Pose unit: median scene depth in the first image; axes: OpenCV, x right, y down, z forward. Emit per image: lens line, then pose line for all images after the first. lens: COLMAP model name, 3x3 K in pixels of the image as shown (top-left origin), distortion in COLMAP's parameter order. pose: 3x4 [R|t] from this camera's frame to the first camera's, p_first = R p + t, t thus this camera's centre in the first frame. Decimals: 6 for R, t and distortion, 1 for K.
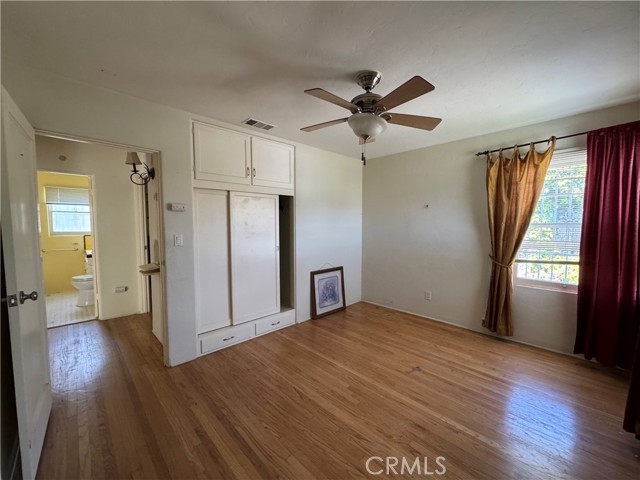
lens RADIAL K [[257.3, 0, 320.1], [0, 257.3, 241.2], [0, 0, 1]] dist [-0.004381, 0.000101]
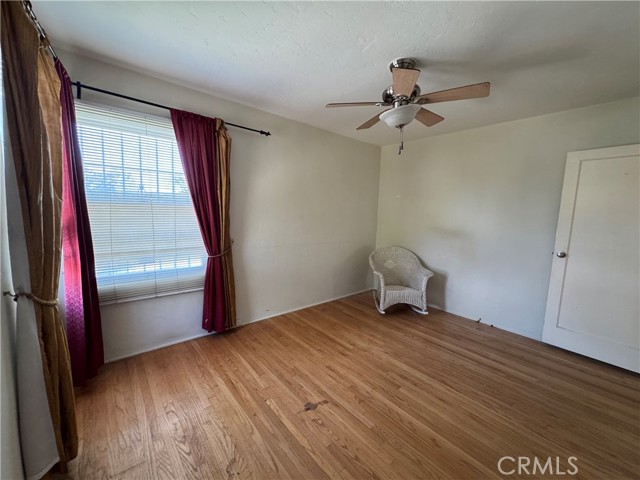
lens RADIAL K [[257.3, 0, 322.4], [0, 257.3, 241.6], [0, 0, 1]] dist [-0.004381, 0.000101]
pose [[-0.998216, -0.037635, 0.046349, 0.370758], [-0.028134, 0.981221, 0.190825, -0.123166], [-0.052660, 0.189181, -0.980529, 1.851228]]
